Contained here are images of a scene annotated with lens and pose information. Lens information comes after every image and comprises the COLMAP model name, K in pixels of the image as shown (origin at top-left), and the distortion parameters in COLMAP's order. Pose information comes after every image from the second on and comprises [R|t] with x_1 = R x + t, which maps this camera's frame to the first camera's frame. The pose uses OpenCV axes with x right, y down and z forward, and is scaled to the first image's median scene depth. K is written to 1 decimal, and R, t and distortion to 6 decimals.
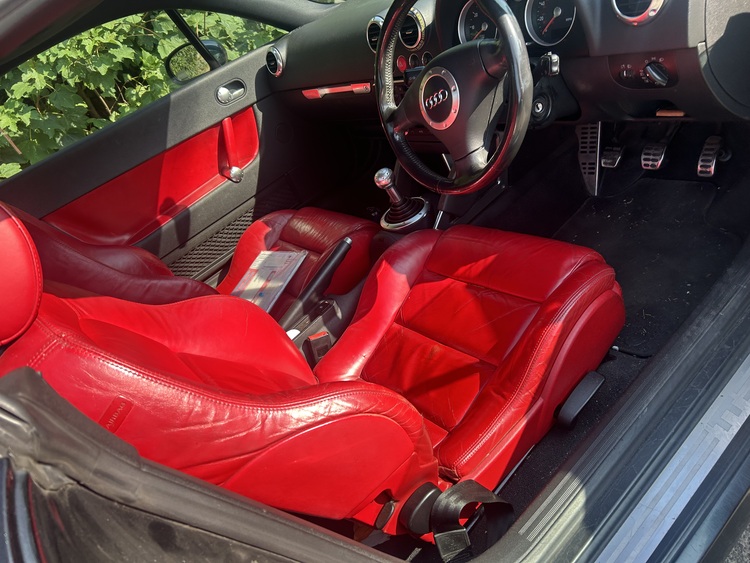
lens RADIAL K [[572.5, 0, 375.5], [0, 572.5, 277.8], [0, 0, 1]] dist [0.034709, -0.025827]
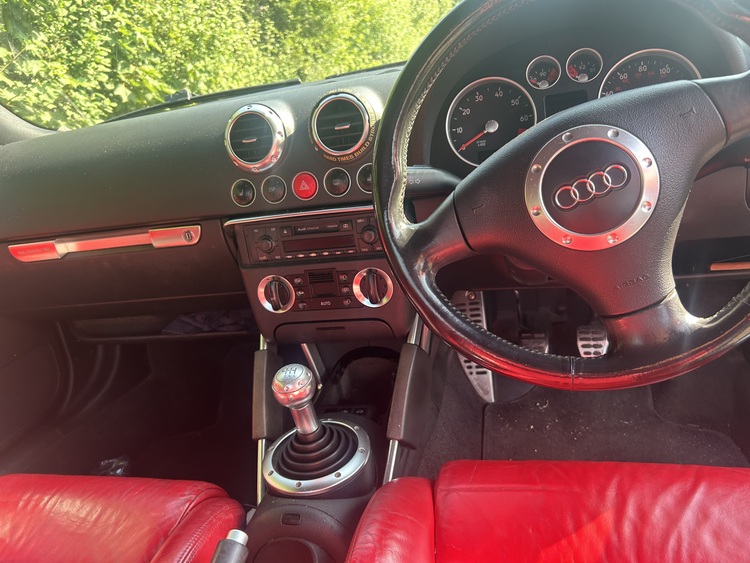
lens RADIAL K [[572.5, 0, 372.4], [0, 572.5, 287.2], [0, 0, 1]] dist [0.034709, -0.025827]
pose [[0.797970, 0.051469, 0.600496, -0.229551], [0.179743, 0.930684, -0.318621, -0.083702], [-0.575271, 0.362185, 0.733406, 0.568365]]
